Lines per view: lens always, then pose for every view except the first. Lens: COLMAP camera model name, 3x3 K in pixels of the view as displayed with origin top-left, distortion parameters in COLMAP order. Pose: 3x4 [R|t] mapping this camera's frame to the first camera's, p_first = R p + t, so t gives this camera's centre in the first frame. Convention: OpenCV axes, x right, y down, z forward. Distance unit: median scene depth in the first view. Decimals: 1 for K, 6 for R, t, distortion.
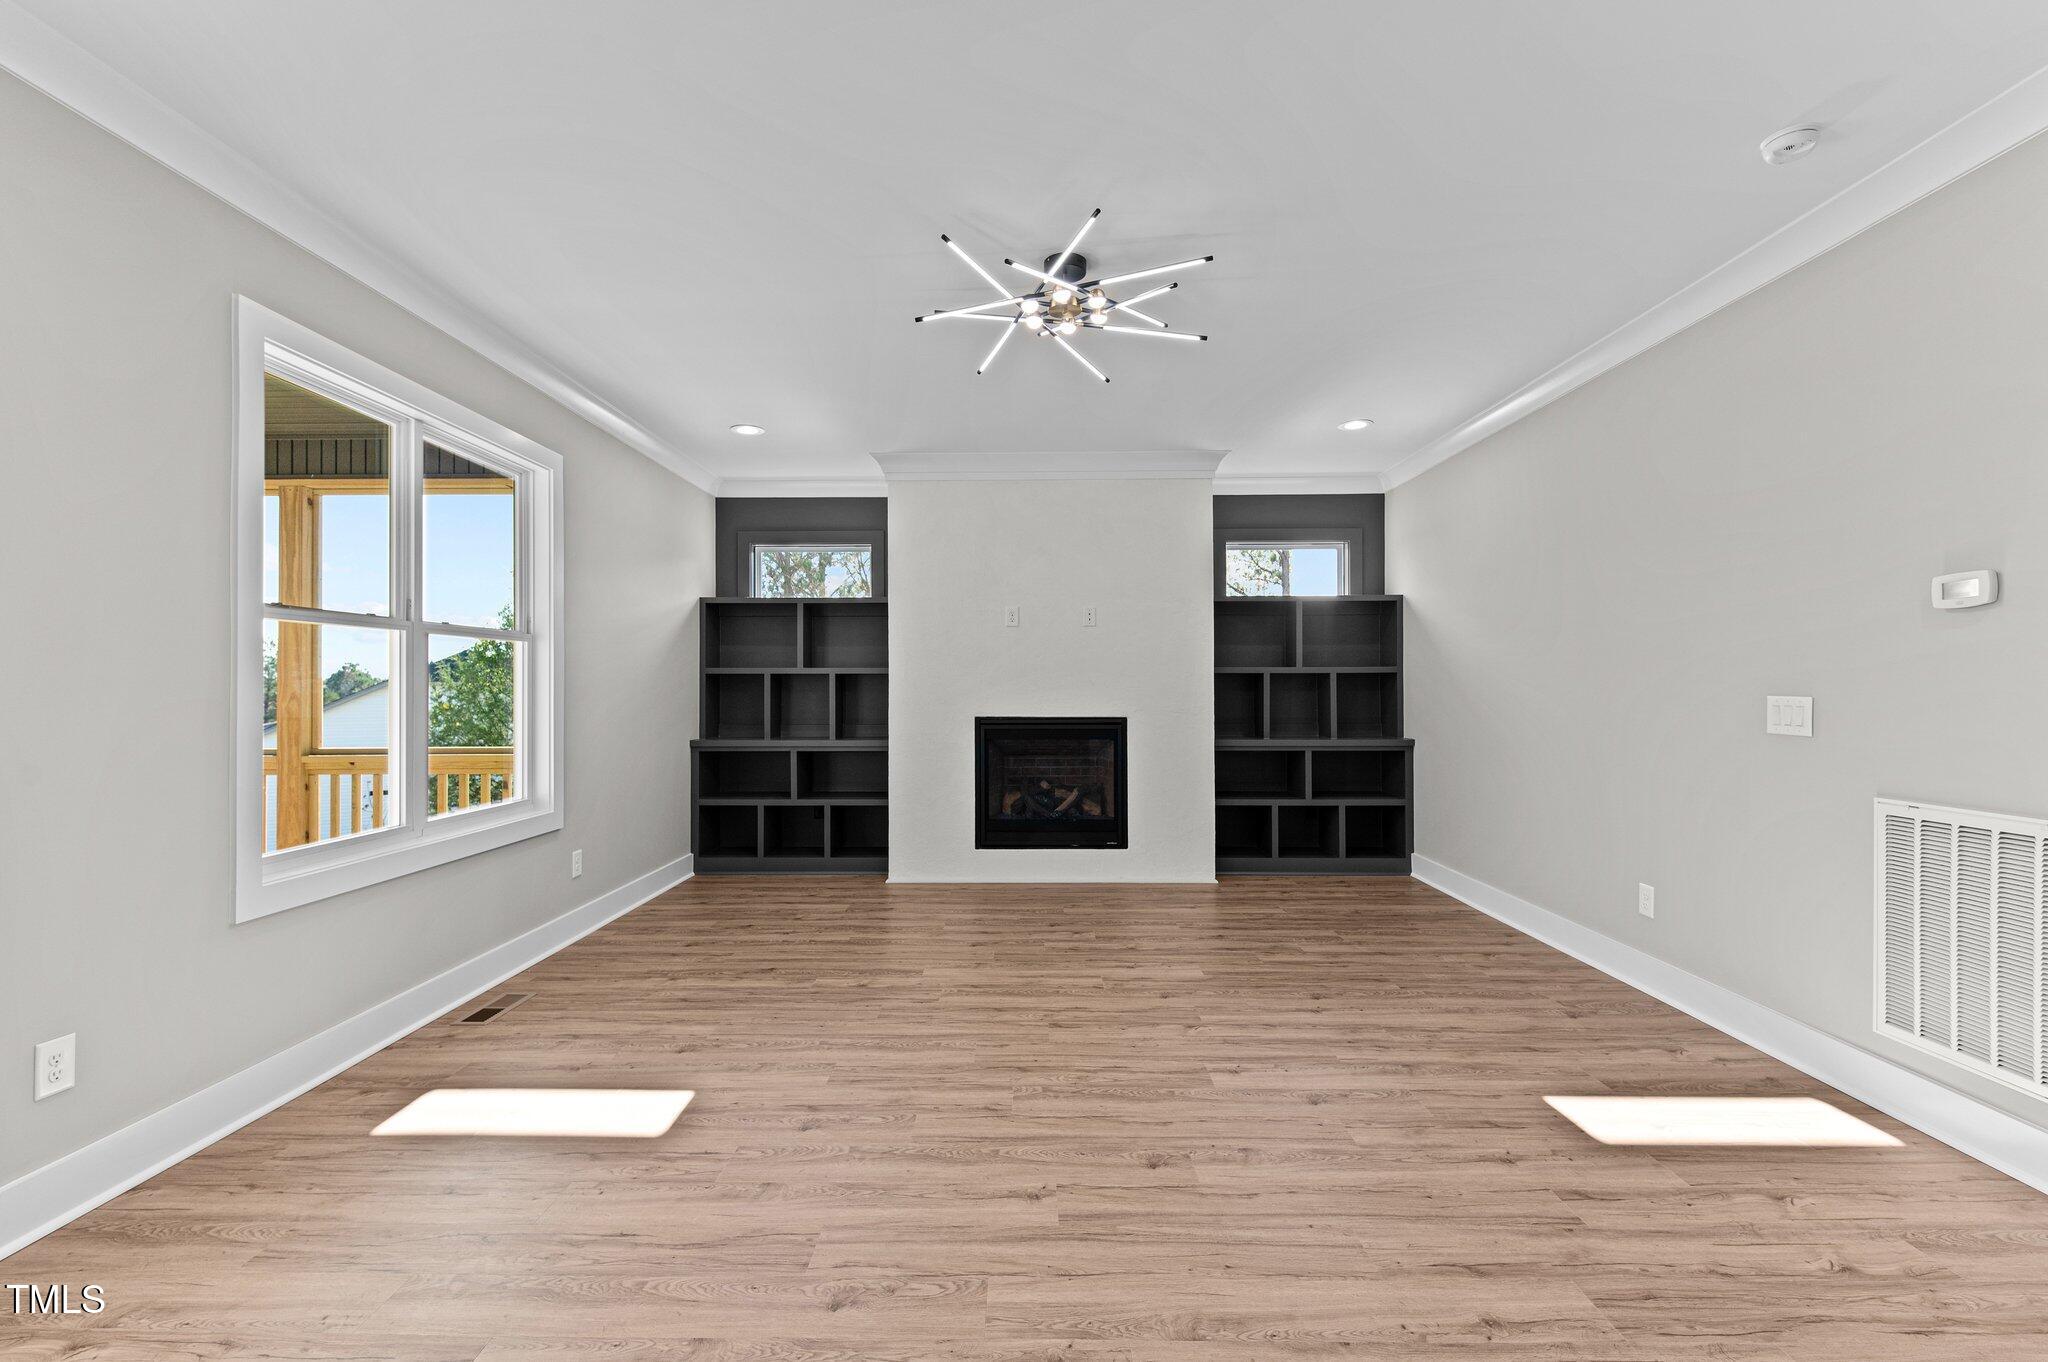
lens RADIAL K [[879.5, 0, 1021.8], [0, 879.5, 682.0], [0, 0, 1]] dist [0.017072, -0.010228]
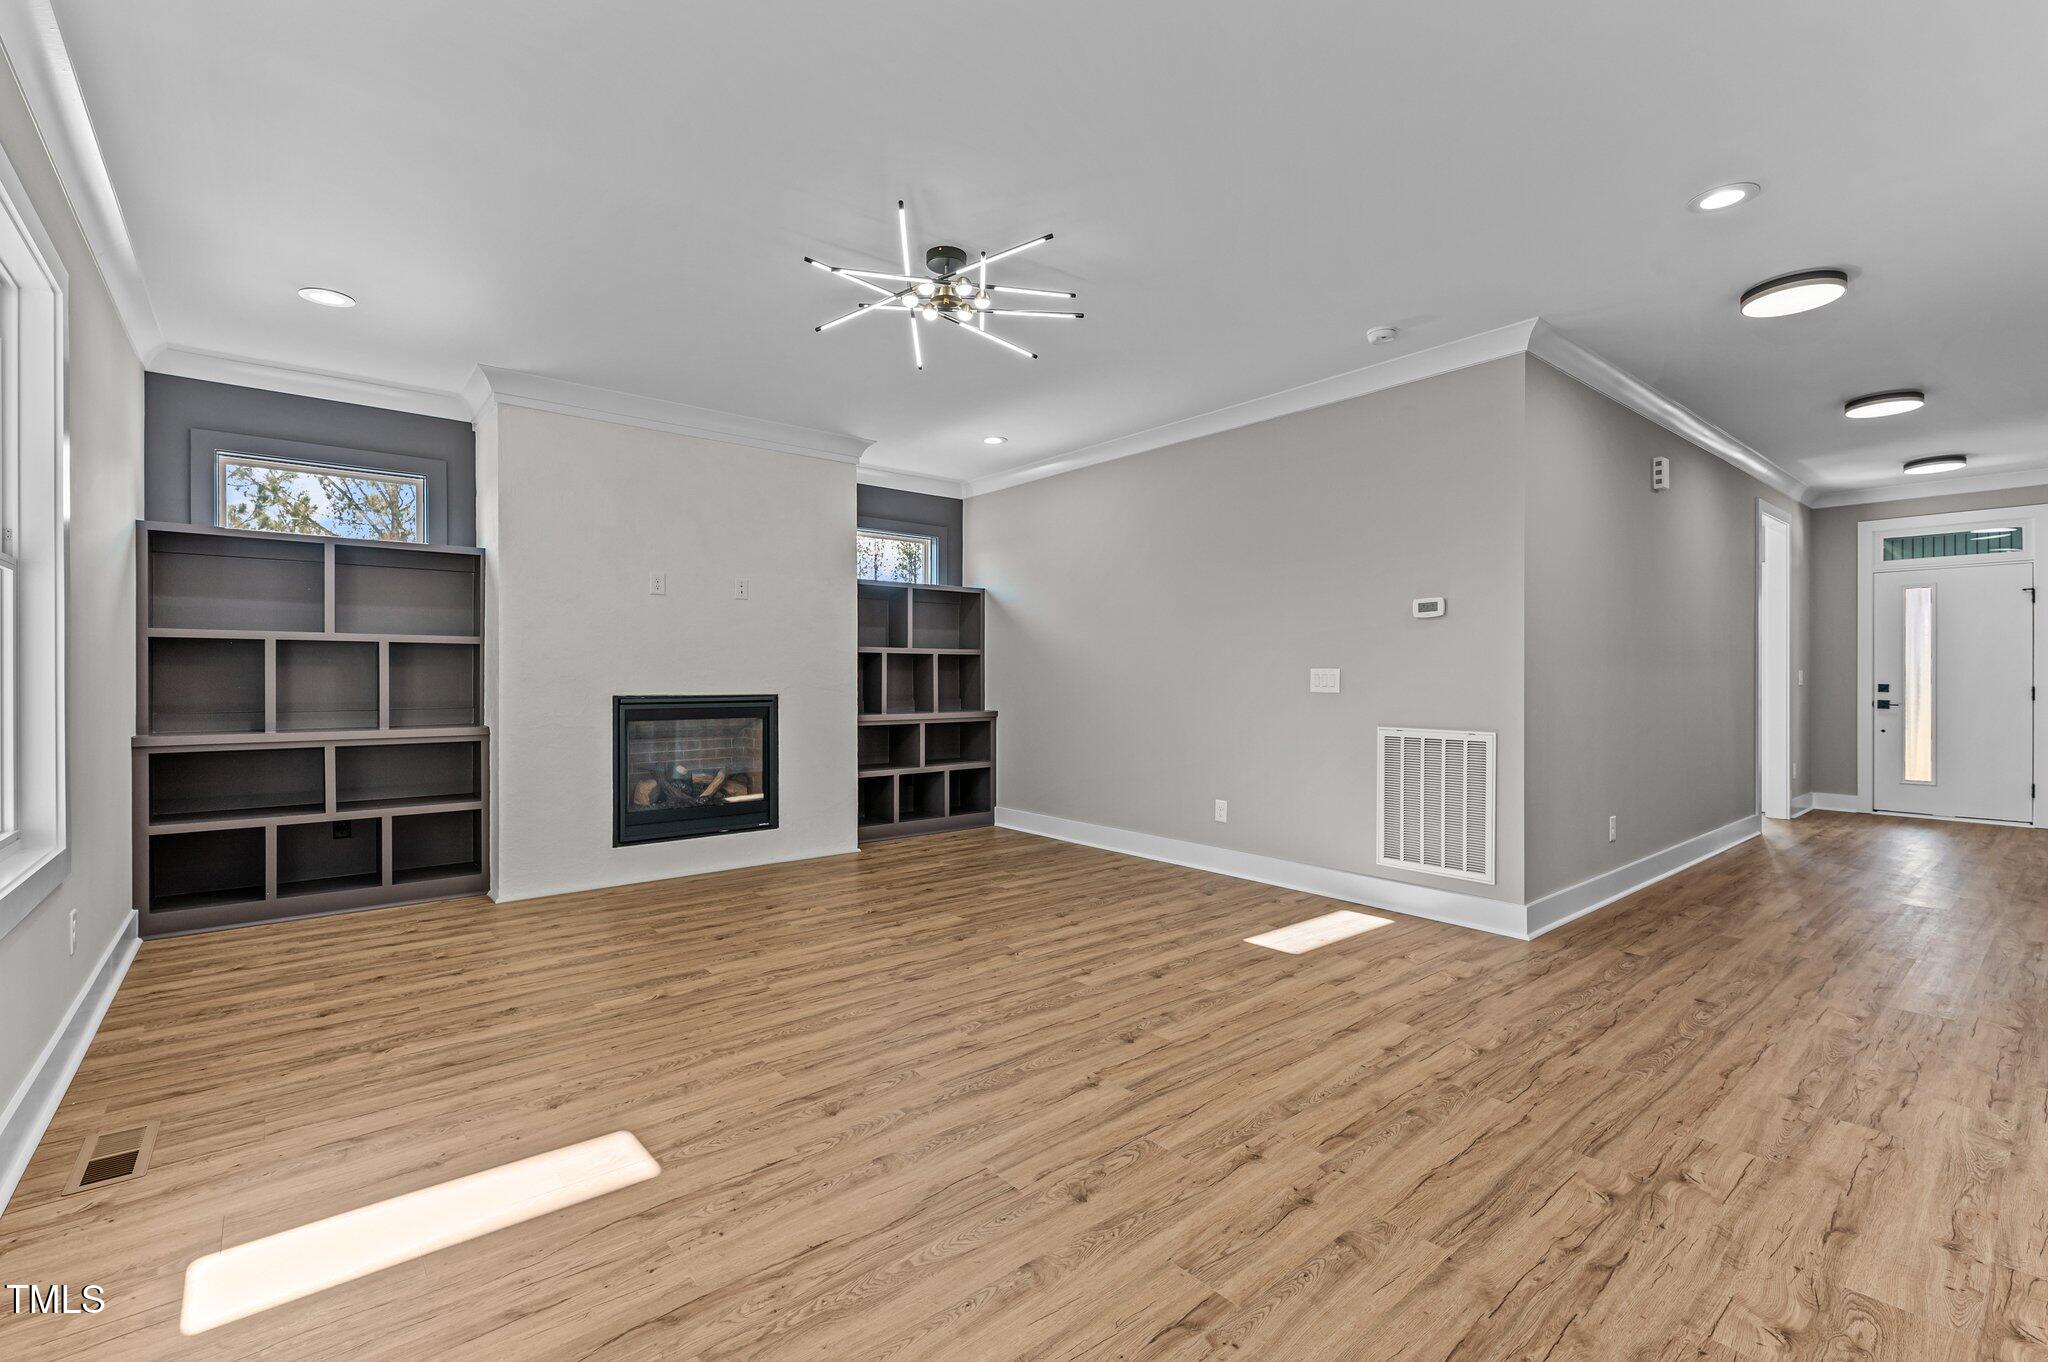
lens RADIAL K [[890.4, 0, 1030.6], [0, 890.4, 679.1], [0, 0, 1]] dist [0.022068, -0.013833]
pose [[0.758463, 0.000686, 0.651716, -0.403079], [-0.006110, 0.999963, 0.006058, 0.019345], [-0.651688, -0.008576, 0.758439, 0.079538]]
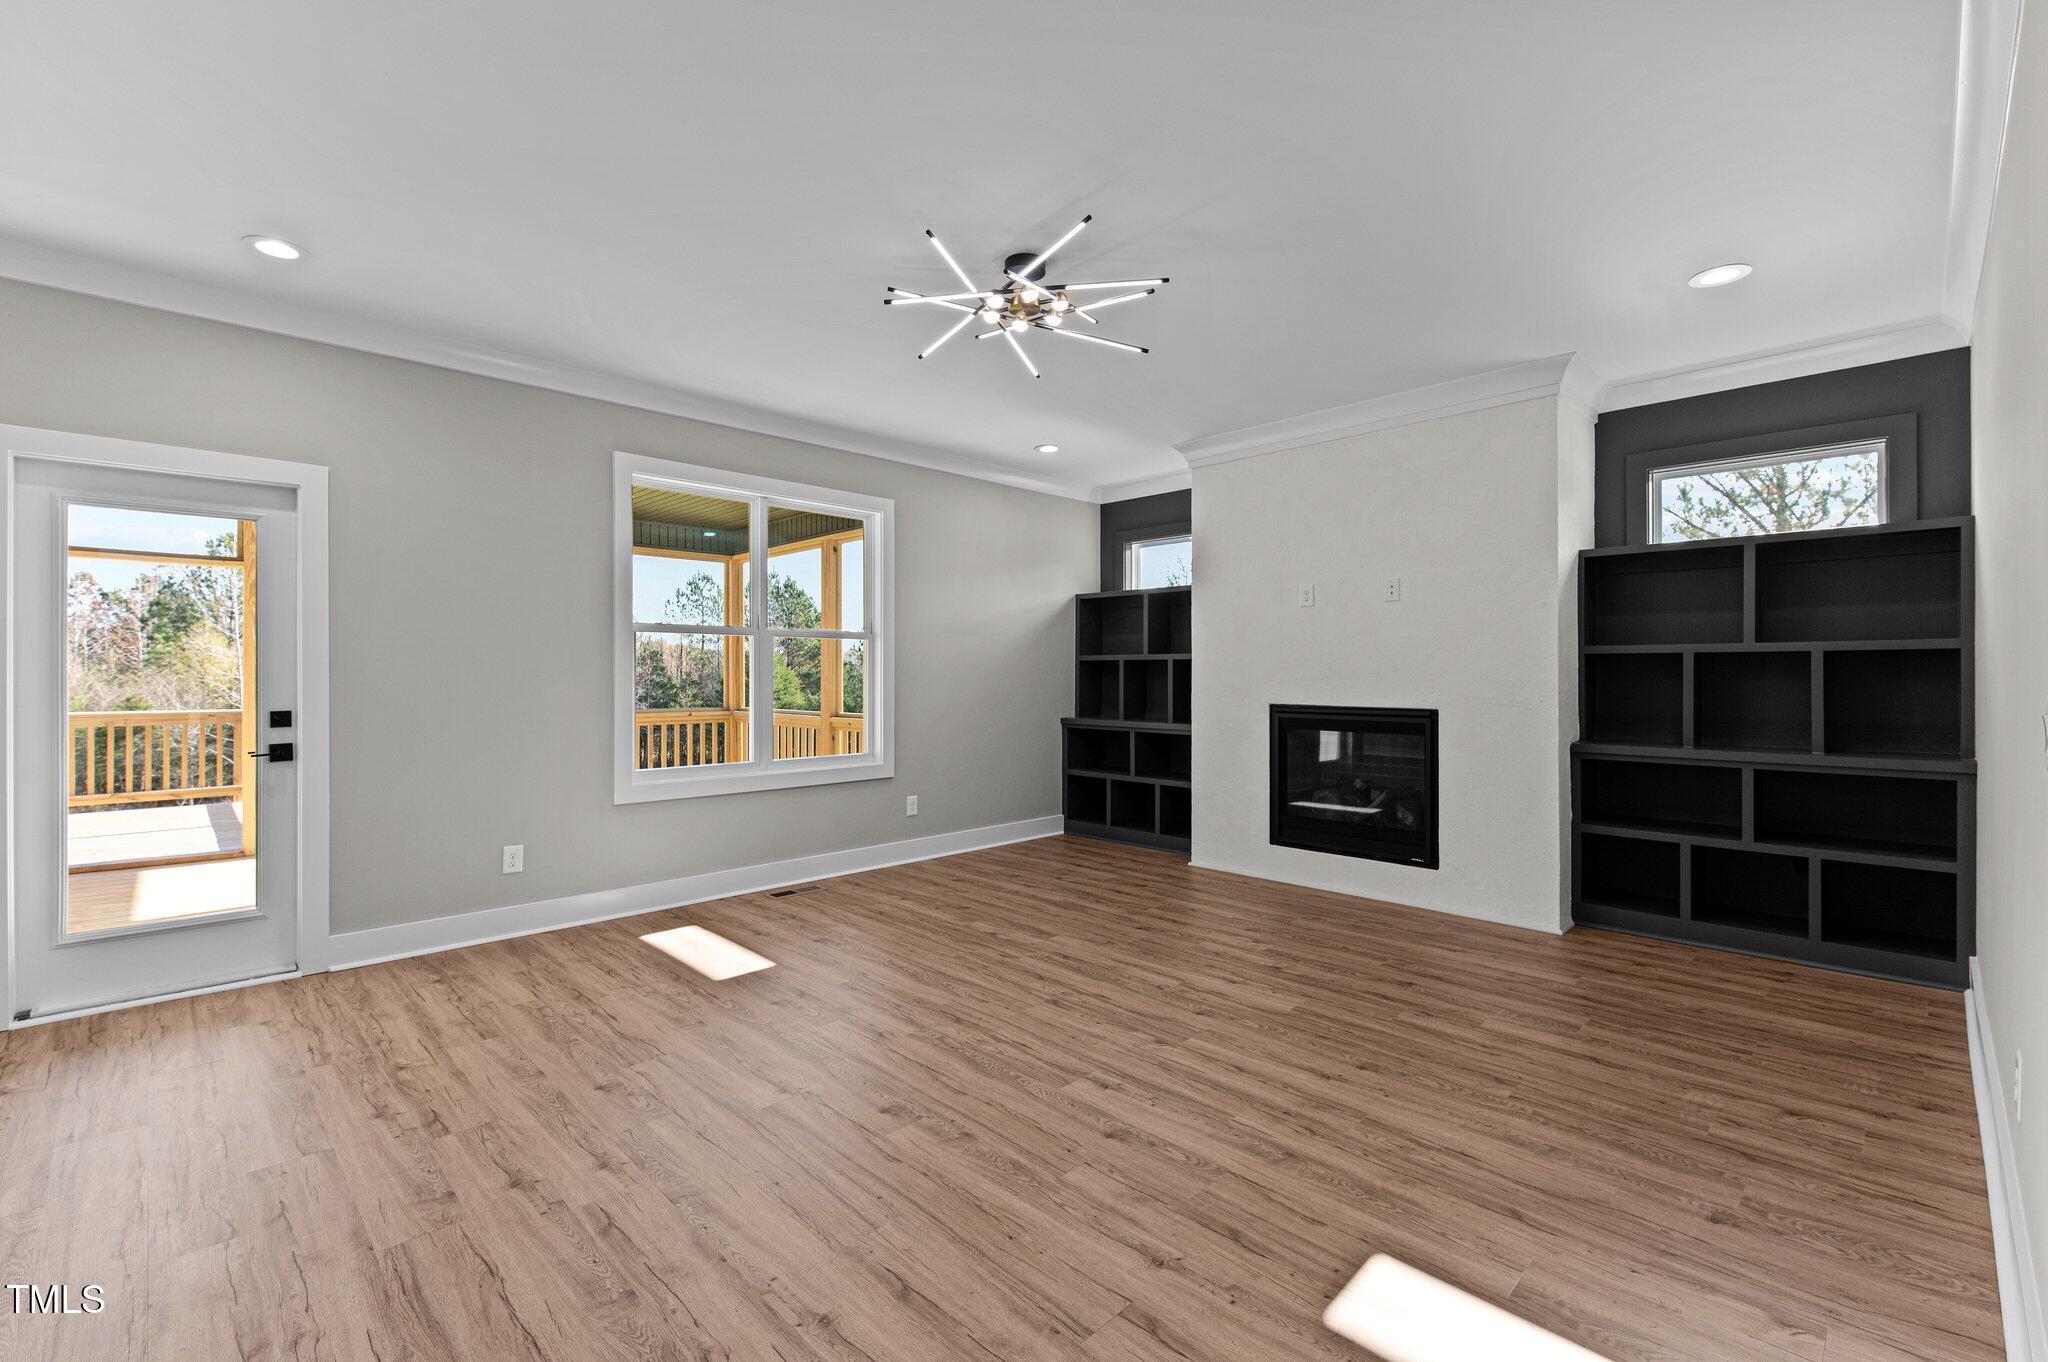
lens RADIAL K [[879.5, 0, 1021.8], [0, 879.5, 682.0], [0, 0, 1]] dist [0.017072, -0.010228]
pose [[0.706229, 0.008529, -0.707932, 0.545478], [0.003872, 0.999866, 0.015910, -0.000571], [0.707973, -0.013977, 0.706101, 0.186235]]
